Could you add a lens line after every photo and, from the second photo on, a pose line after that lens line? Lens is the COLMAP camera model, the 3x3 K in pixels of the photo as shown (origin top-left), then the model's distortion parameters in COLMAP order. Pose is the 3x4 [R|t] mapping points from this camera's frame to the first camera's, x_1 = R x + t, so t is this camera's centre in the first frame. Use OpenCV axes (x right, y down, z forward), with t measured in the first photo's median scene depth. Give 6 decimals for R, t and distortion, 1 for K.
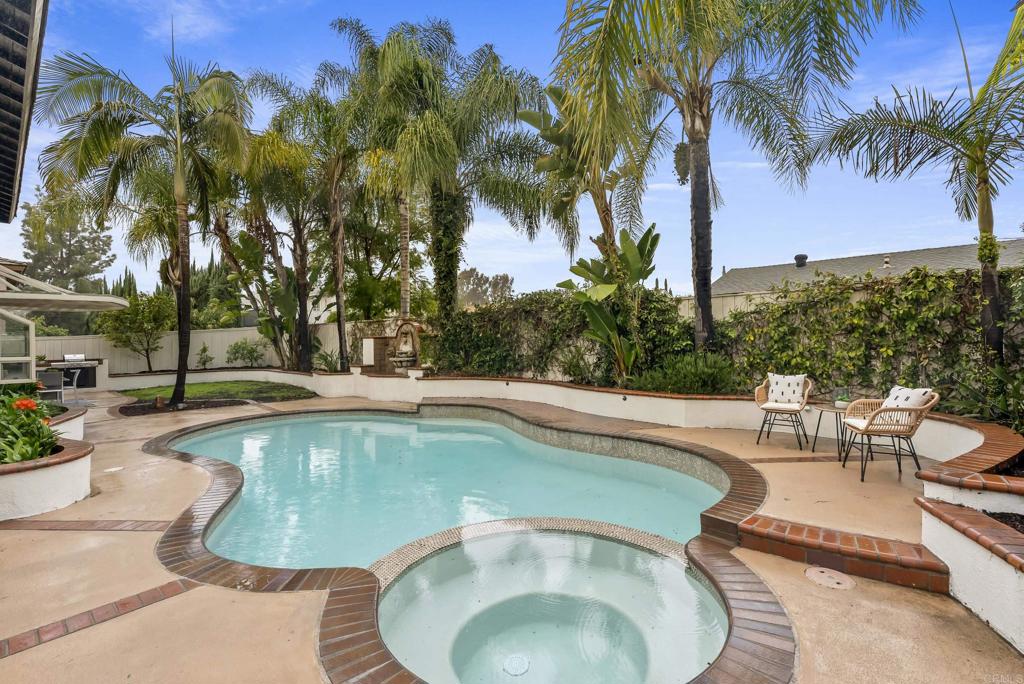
lens RADIAL K [[462.9, 0, 510.8], [0, 462.9, 332.0], [0, 0, 1]] dist [-0.001392, -0.000226]
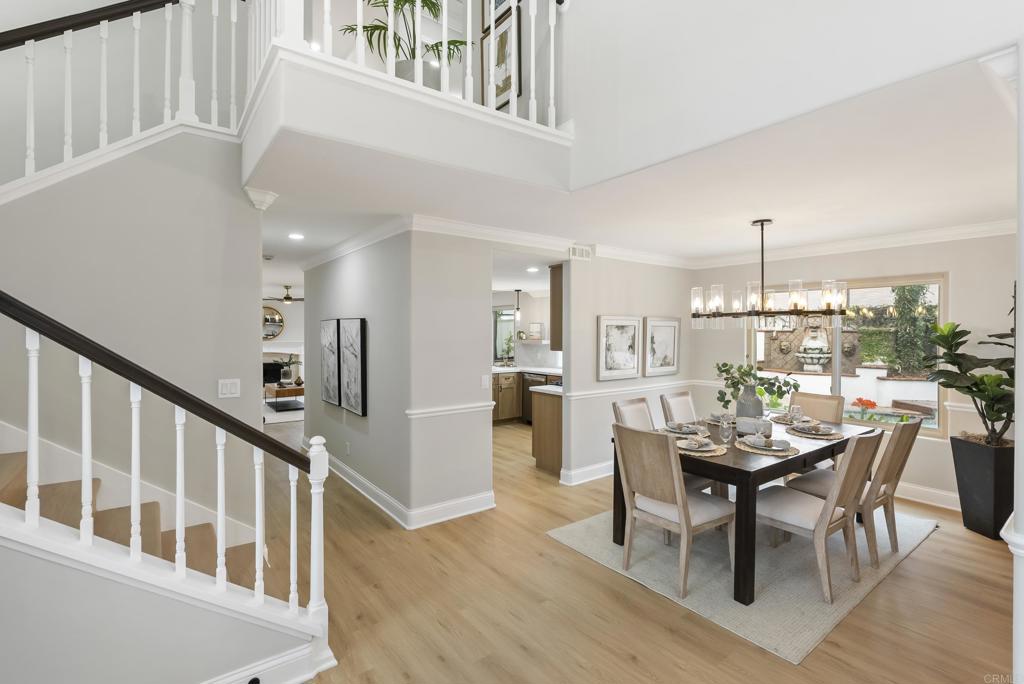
lens RADIAL K [[473.0, 0, 514.1], [0, 473.0, 332.2], [0, 0, 1]] dist [-0.000730, 0.000160]
pose [[0.983510, 0.016934, -0.180059, -1.084913], [-0.013301, 0.999683, 0.021366, 0.000041], [0.180364, -0.018618, 0.983424, -0.046527]]
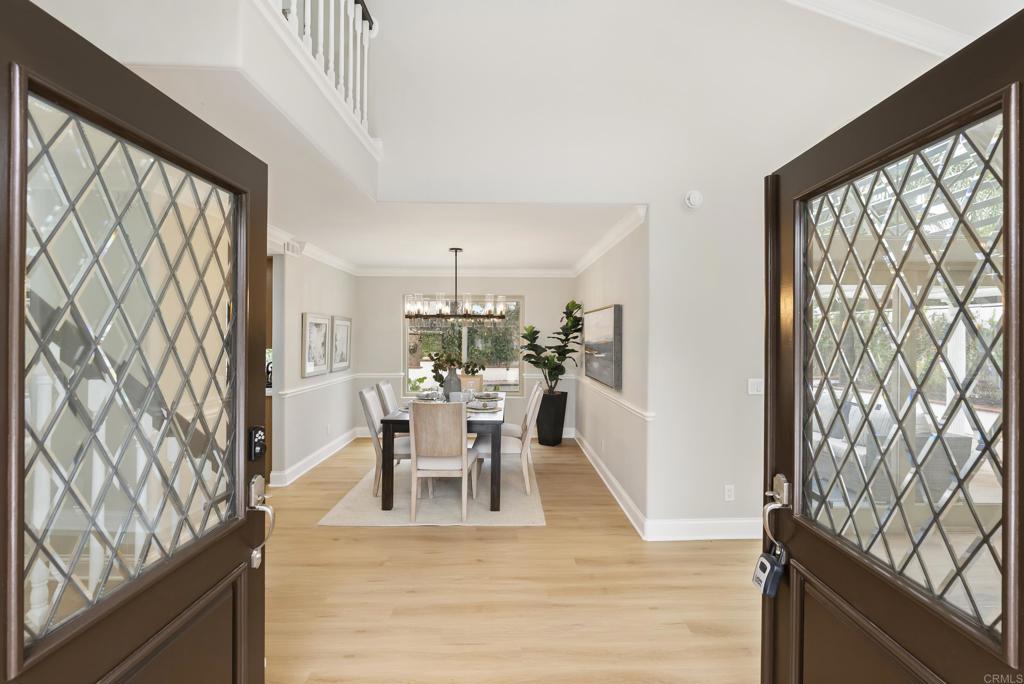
lens RADIAL K [[464.7, 0, 514.4], [0, 464.7, 333.2], [0, 0, 1]] dist [-0.001719, -0.000039]
pose [[0.731421, 0.023278, 0.681529, -1.305574], [-0.026893, 0.999624, -0.005280, 0.012601], [-0.681396, -0.014467, 0.731772, -0.058230]]
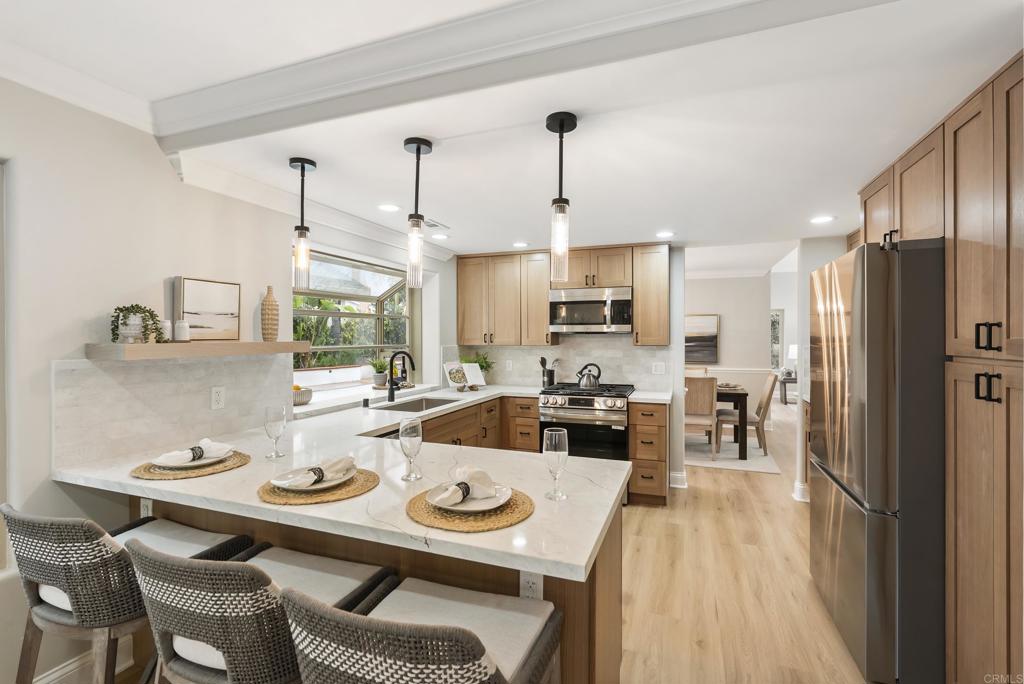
lens RADIAL K [[464.7, 0, 514.4], [0, 464.7, 333.2], [0, 0, 1]] dist [-0.001719, -0.000039]
pose [[-0.359419, 0.021000, 0.932940, -1.584041], [-0.010741, 0.999587, -0.026638, 0.040822], [-0.933115, -0.019595, -0.359045, 0.973840]]
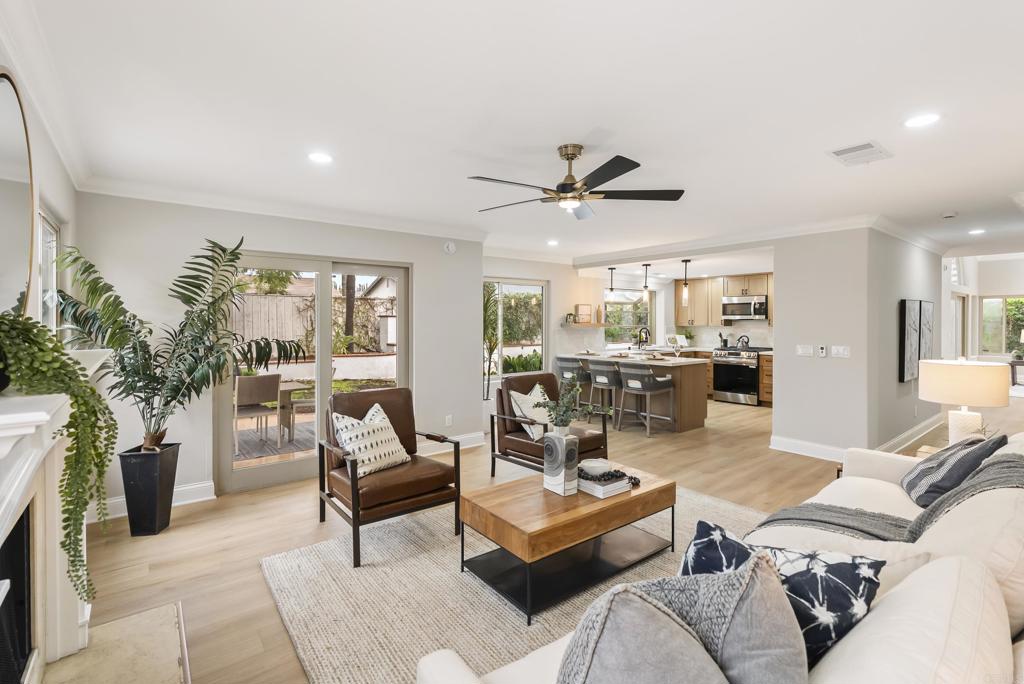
lens RADIAL K [[464.7, 0, 514.4], [0, 464.7, 333.2], [0, 0, 1]] dist [-0.001719, -0.000039]
pose [[0.168836, -0.009940, 0.985594, -2.229799], [-0.019793, 0.999713, 0.013473, 0.051676], [-0.985445, -0.021783, 0.168591, 1.027469]]
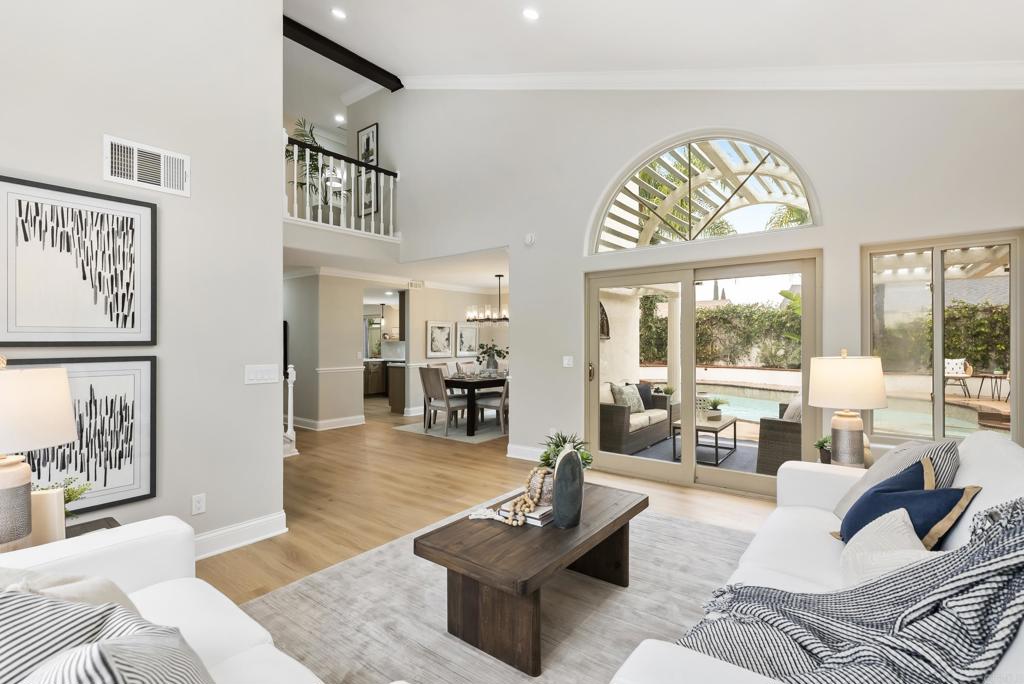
lens RADIAL K [[466.8, 0, 513.9], [0, 466.8, 340.0], [0, 0, 1]] dist [-0.001564, 0.000141]
pose [[0.996452, 0.014248, 0.082947, -0.975064], [-0.015412, 0.999791, 0.013408, 0.016681], [-0.082739, -0.014639, 0.996464, -0.513281]]
